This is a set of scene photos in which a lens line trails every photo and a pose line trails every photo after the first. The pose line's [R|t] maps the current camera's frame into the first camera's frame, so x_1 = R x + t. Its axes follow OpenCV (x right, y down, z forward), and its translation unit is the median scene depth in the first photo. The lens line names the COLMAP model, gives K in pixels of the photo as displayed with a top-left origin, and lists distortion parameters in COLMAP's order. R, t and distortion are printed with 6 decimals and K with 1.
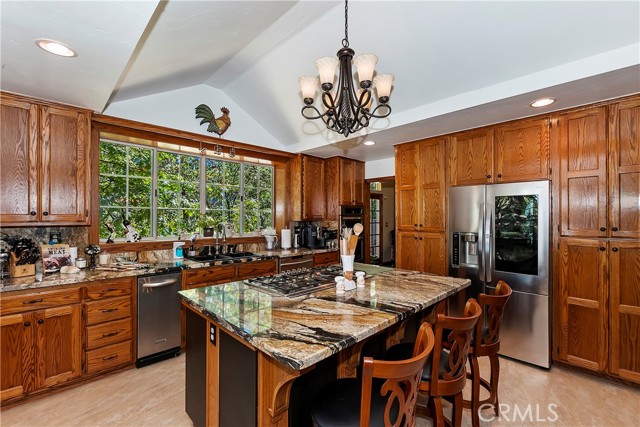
lens RADIAL K [[282.4, 0, 322.6], [0, 282.4, 214.4], [0, 0, 1]] dist [-0.001412, -0.001010]
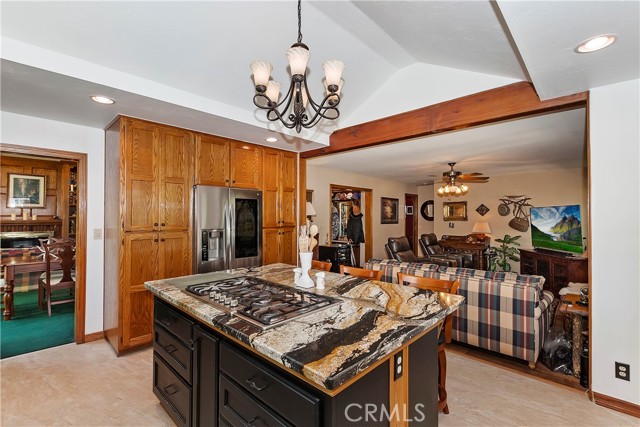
lens RADIAL K [[282.4, 0, 321.6], [0, 282.4, 215.2], [0, 0, 1]] dist [-0.001412, -0.001010]
pose [[-0.018655, 0.003345, 0.999820, -0.907664], [-0.016112, 0.999864, -0.003646, 0.010291], [-0.999696, -0.016177, -0.018598, 0.946702]]
